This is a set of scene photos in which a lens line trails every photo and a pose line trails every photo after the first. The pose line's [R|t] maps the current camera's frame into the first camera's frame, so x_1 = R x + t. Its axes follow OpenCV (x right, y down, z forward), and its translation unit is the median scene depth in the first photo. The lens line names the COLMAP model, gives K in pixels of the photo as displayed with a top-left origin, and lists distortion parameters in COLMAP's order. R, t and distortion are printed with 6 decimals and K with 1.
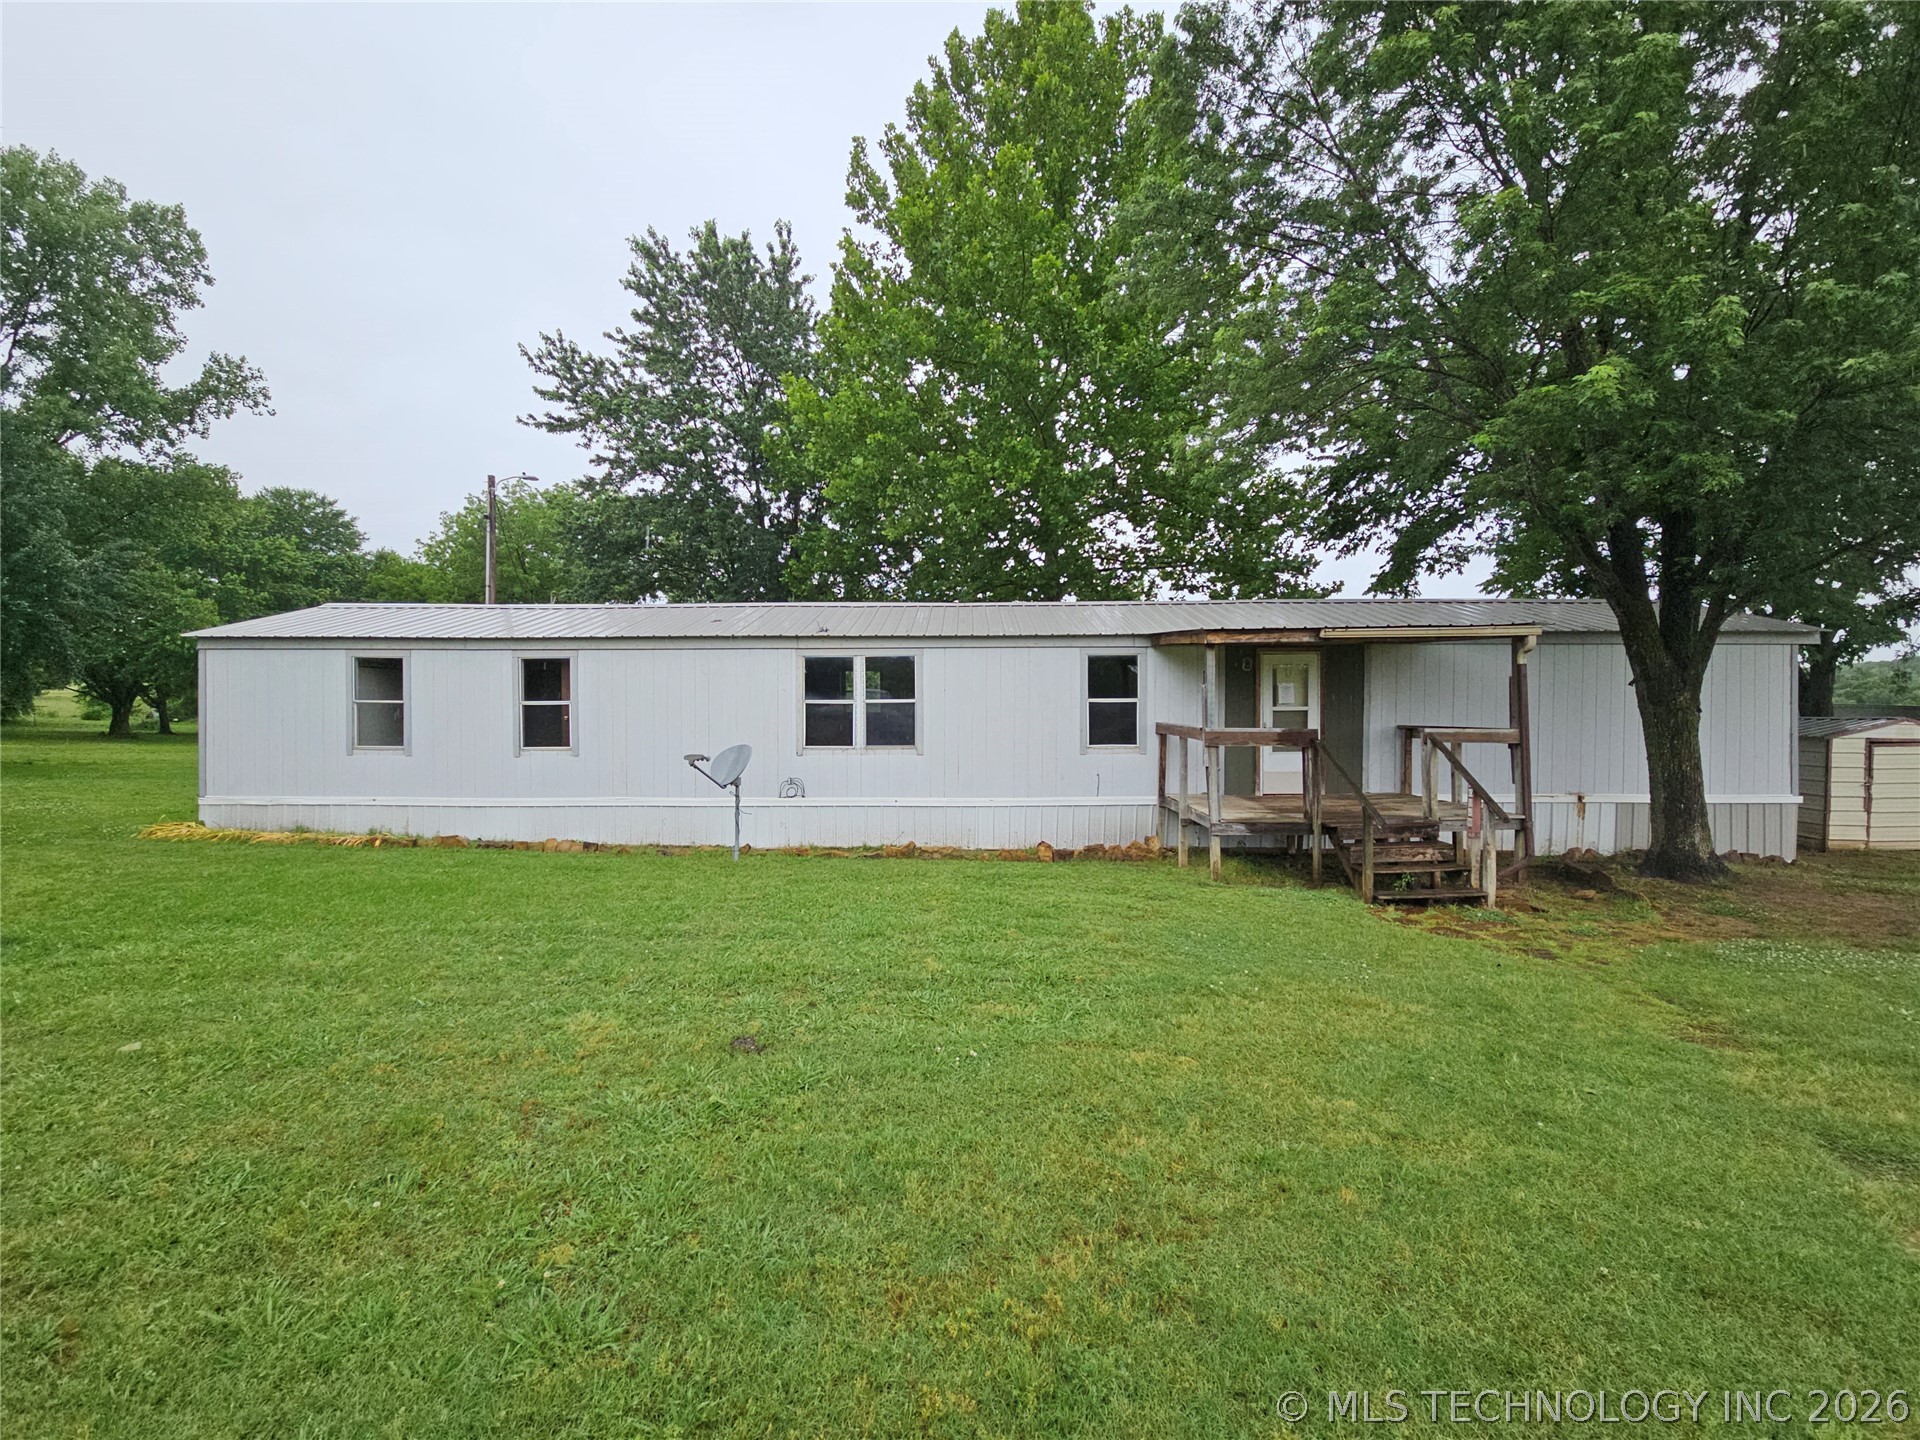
lens RADIAL K [[778.0, 0, 961.8], [0, 778.0, 710.3], [0, 0, 1]] dist [0.007071, -0.007201]
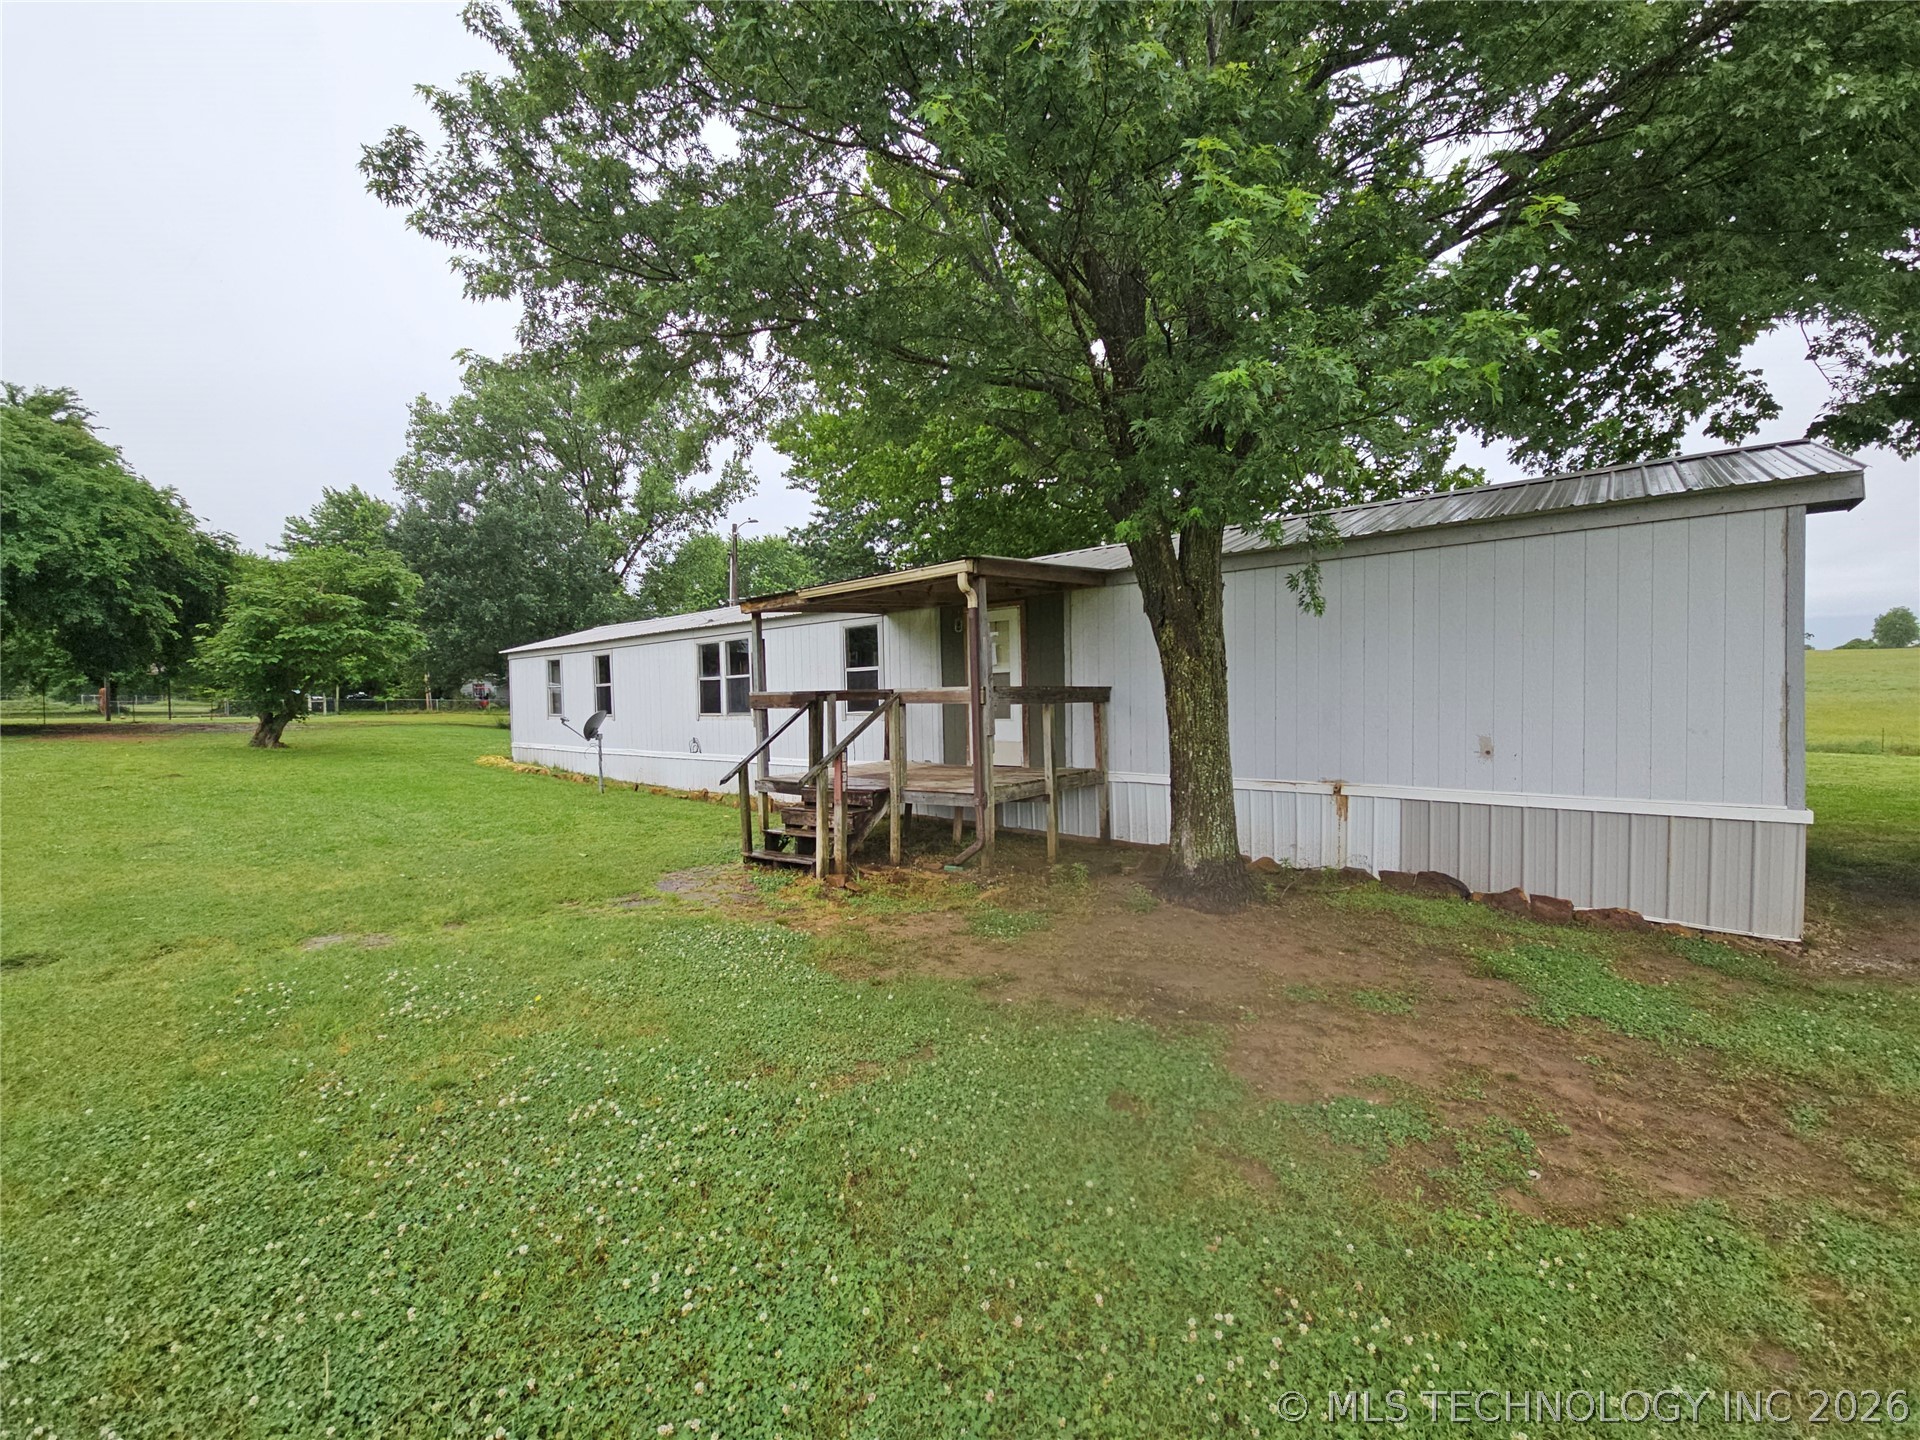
lens RADIAL K [[778.0, 0, 960.1], [0, 778.0, 730.4], [0, 0, 1]] dist [0.007071, -0.007201]
pose [[0.775013, 0.012528, -0.631821, 0.954500], [0.014926, 0.999162, 0.038121, 0.031682], [0.631769, -0.038974, 0.774177, 0.268112]]
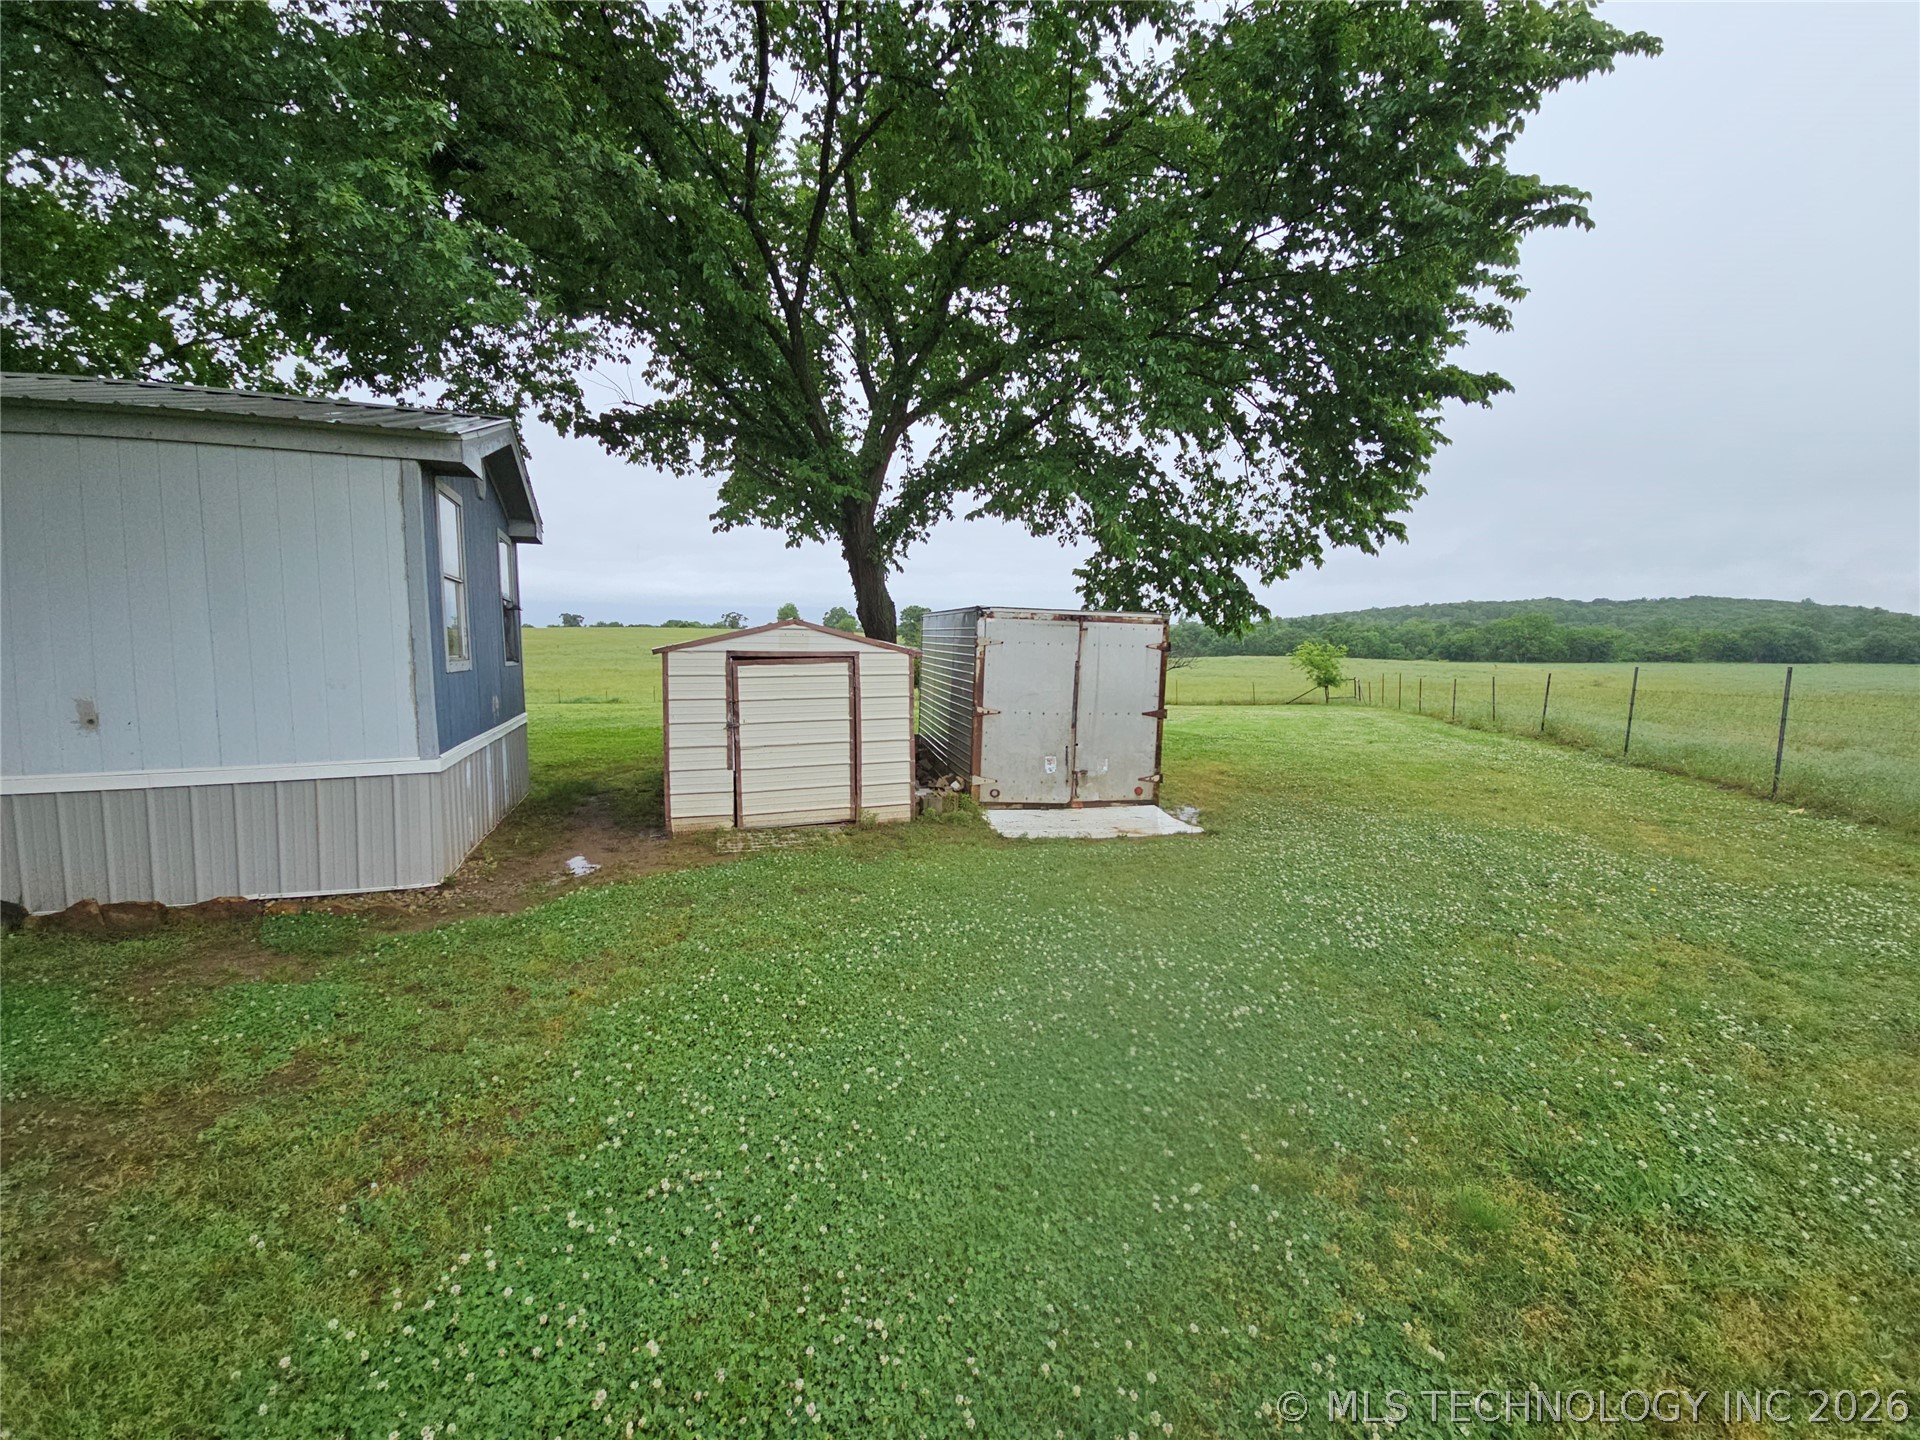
lens RADIAL K [[778.0, 0, 963.3], [0, 778.0, 726.6], [0, 0, 1]] dist [0.007071, -0.007201]
pose [[0.924359, -0.043168, 0.379073, 1.172976], [0.008114, 0.995578, 0.093589, 0.041634], [-0.381437, -0.083434, 0.920622, 0.375002]]
